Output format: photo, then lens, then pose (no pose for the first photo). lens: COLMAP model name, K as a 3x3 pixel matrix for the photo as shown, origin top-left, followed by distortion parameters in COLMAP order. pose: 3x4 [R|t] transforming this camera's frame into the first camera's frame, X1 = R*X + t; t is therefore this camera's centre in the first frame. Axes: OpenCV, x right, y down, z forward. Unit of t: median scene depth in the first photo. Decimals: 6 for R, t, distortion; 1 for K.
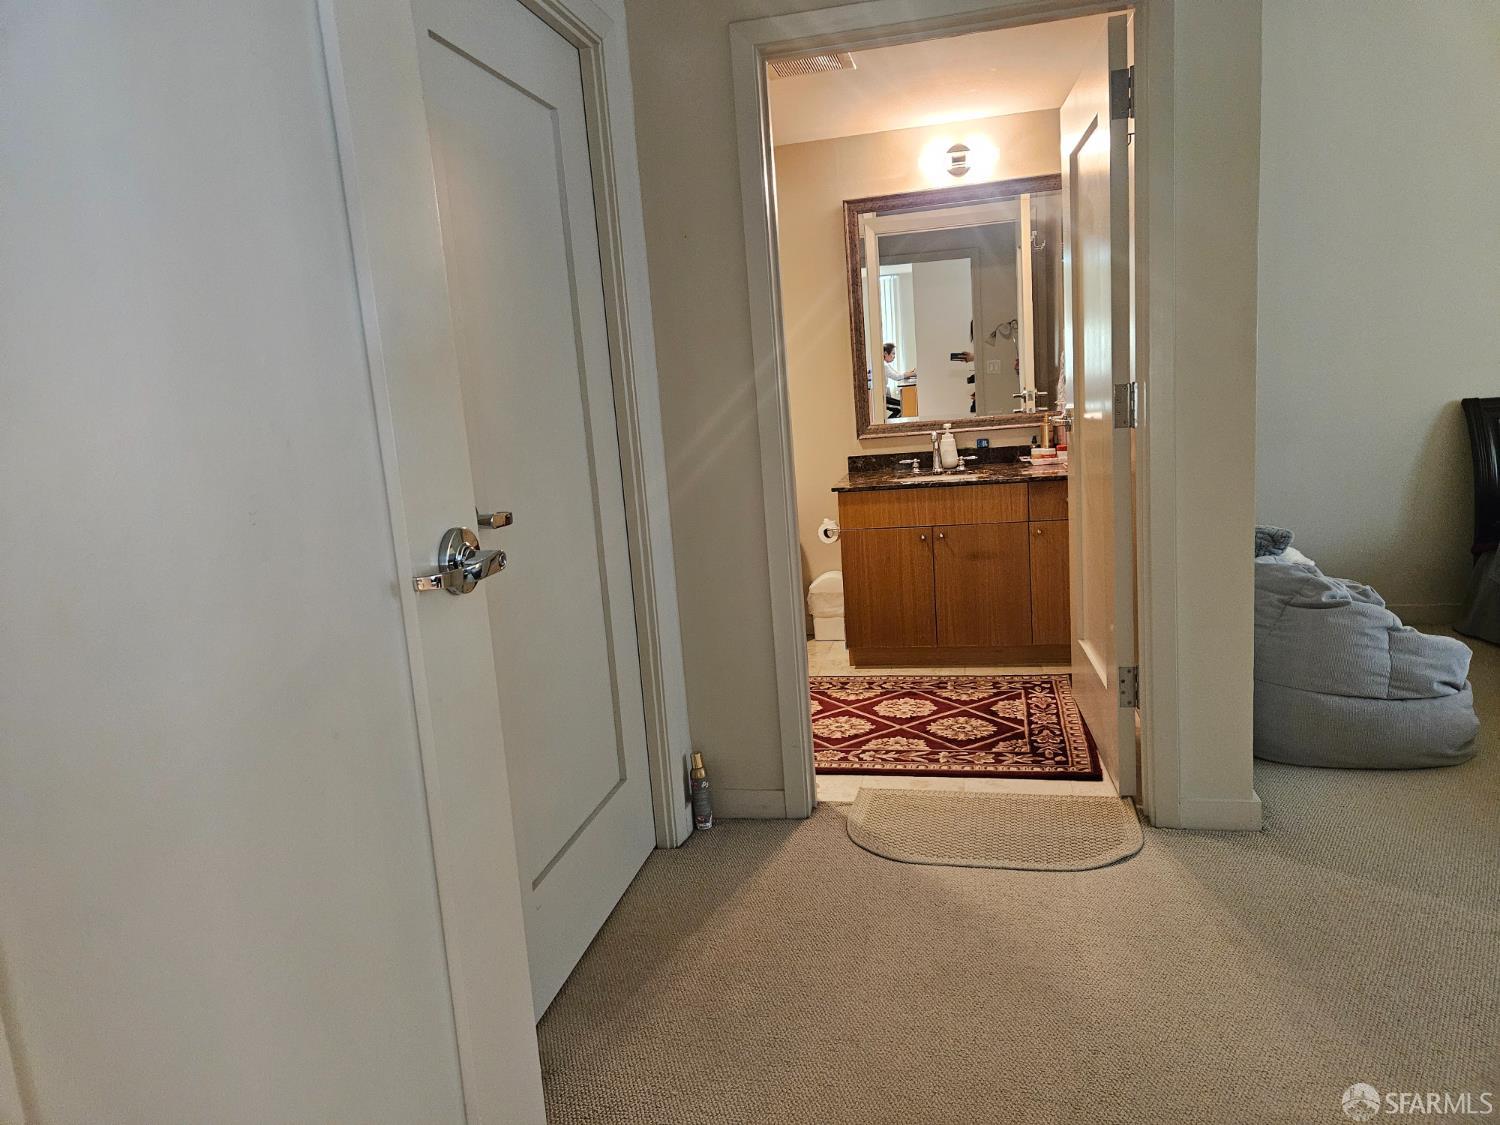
lens RADIAL K [[1014.4, 0, 750.5], [0, 1014.4, 567.2], [0, 0, 1]] dist [0.037243, 0.000441]
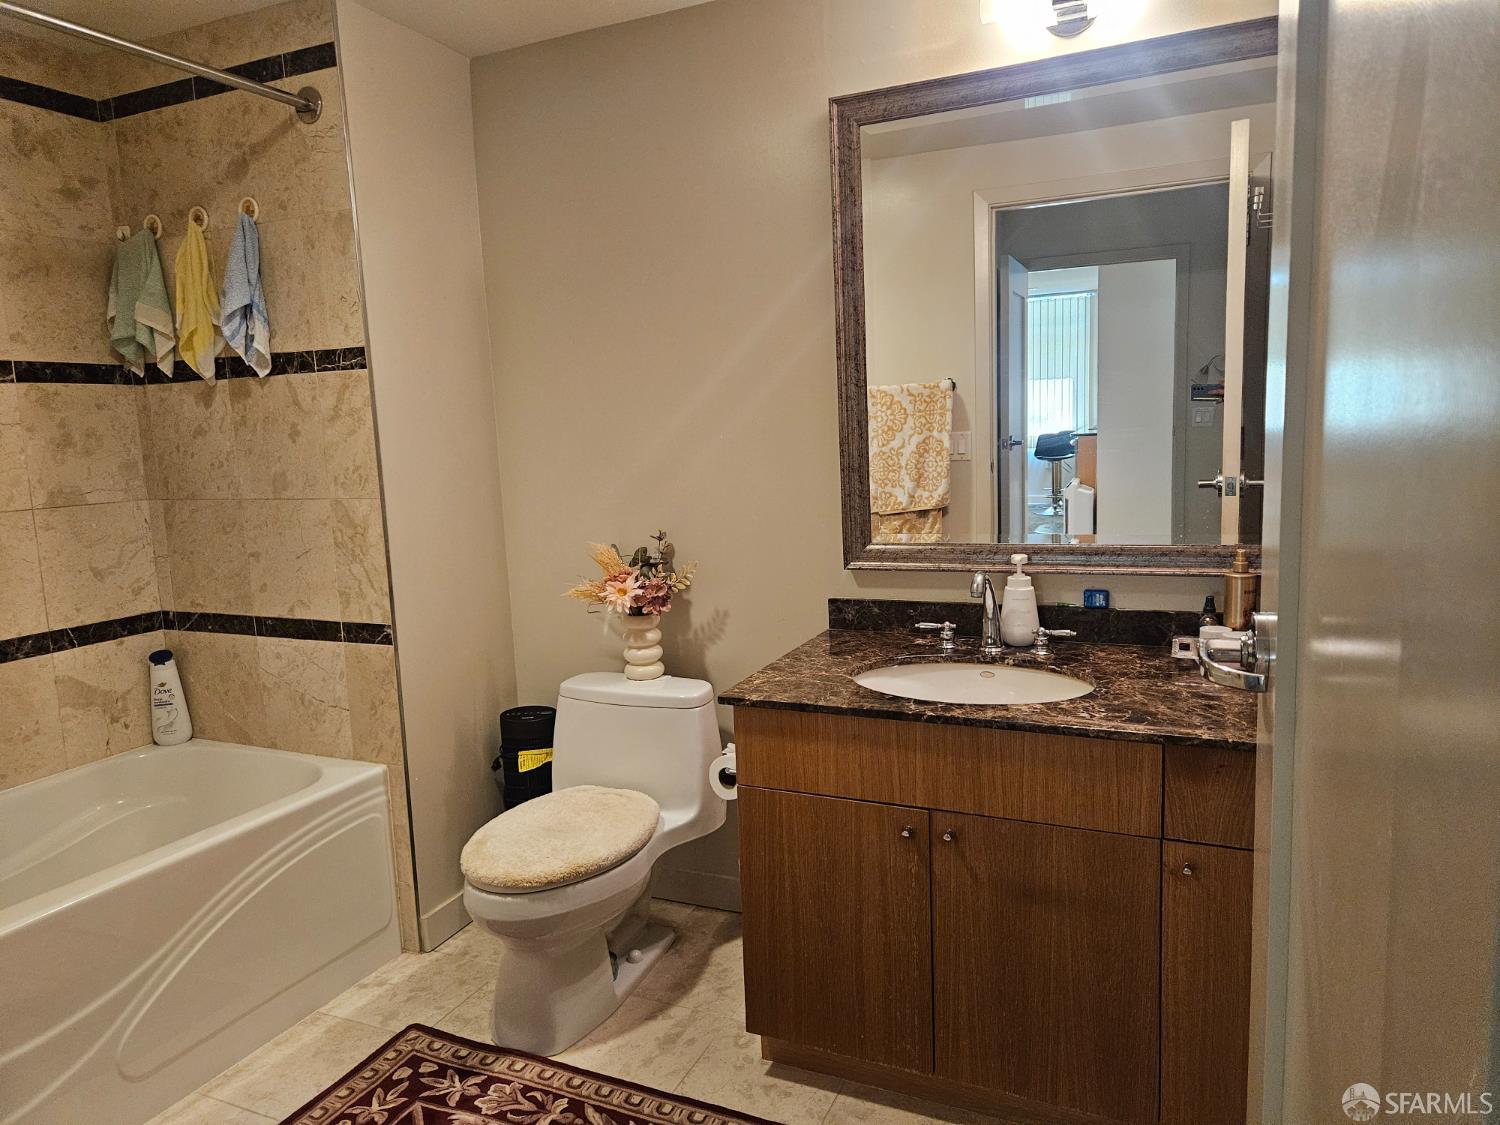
lens RADIAL K [[1014.4, 0, 750.8], [0, 1014.4, 561.0], [0, 0, 1]] dist [0.037243, 0.000441]
pose [[0.976185, 0.065863, -0.206701, 0.189190], [-0.071979, 0.997159, -0.022202, -0.132031], [0.204651, 0.036551, 0.978152, 0.561969]]
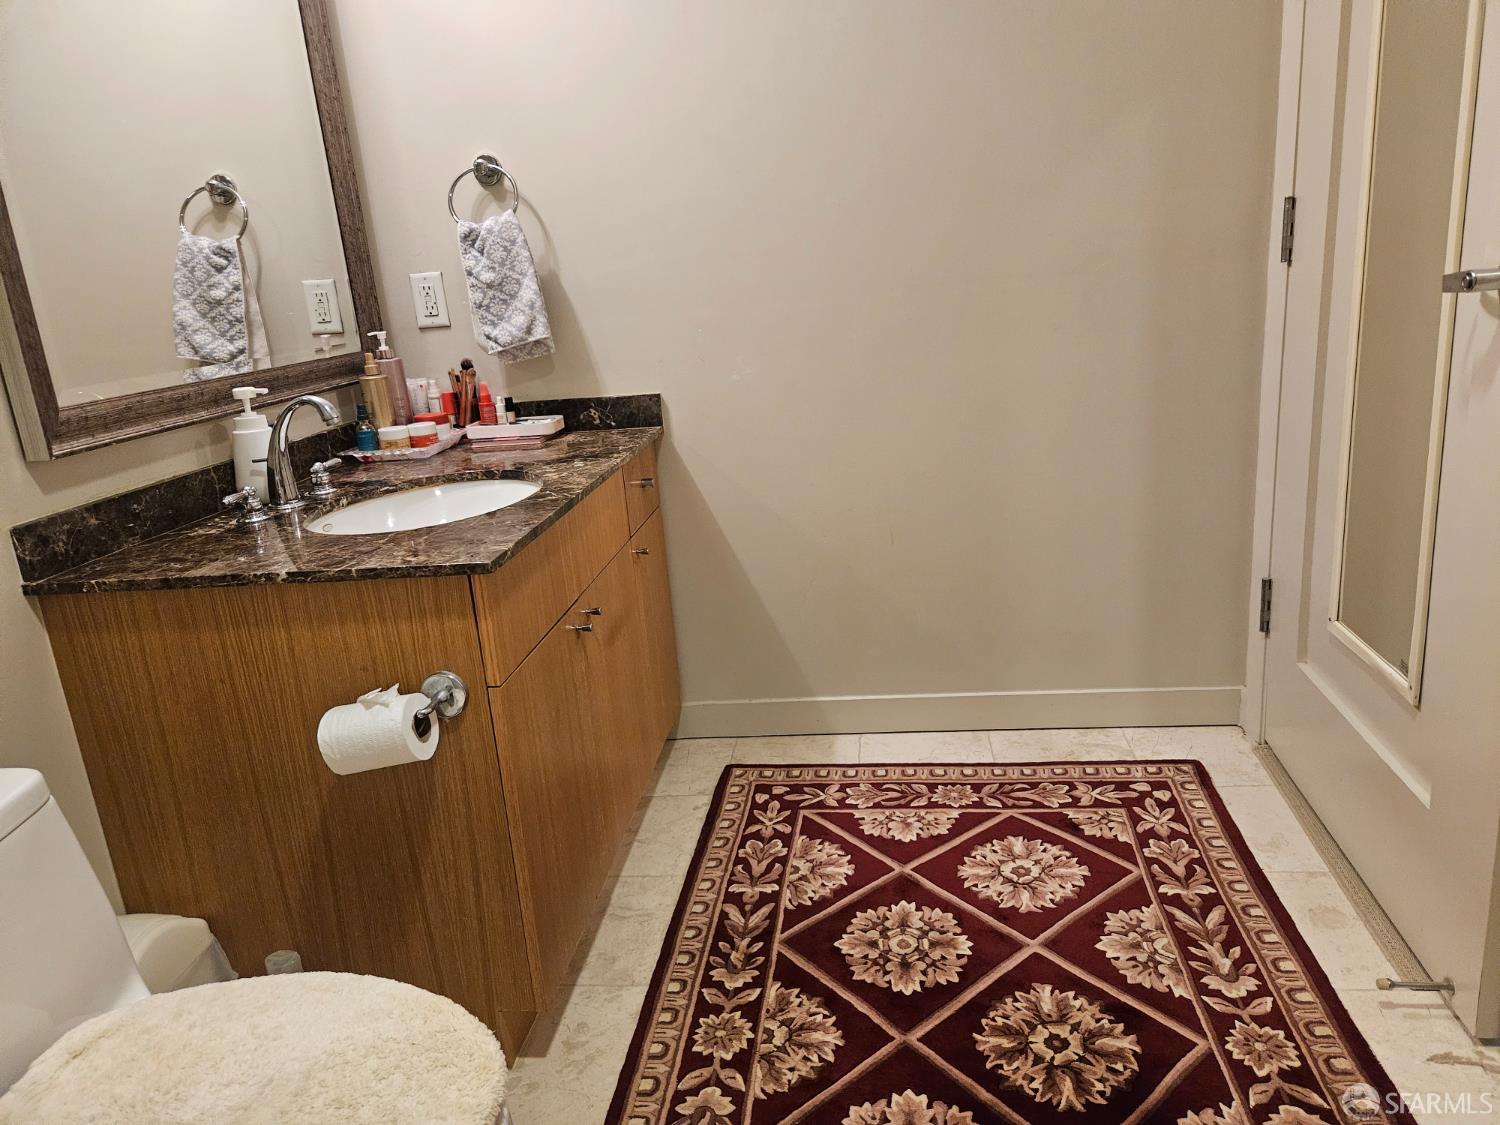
lens RADIAL K [[1014.4, 0, 751.5], [0, 1014.4, 551.2], [0, 0, 1]] dist [0.037243, 0.000441]
pose [[-0.106777, -0.185634, 0.976800, -0.232689], [0.254439, 0.944603, 0.207329, -0.127998], [-0.961176, 0.270675, -0.053629, 0.958475]]
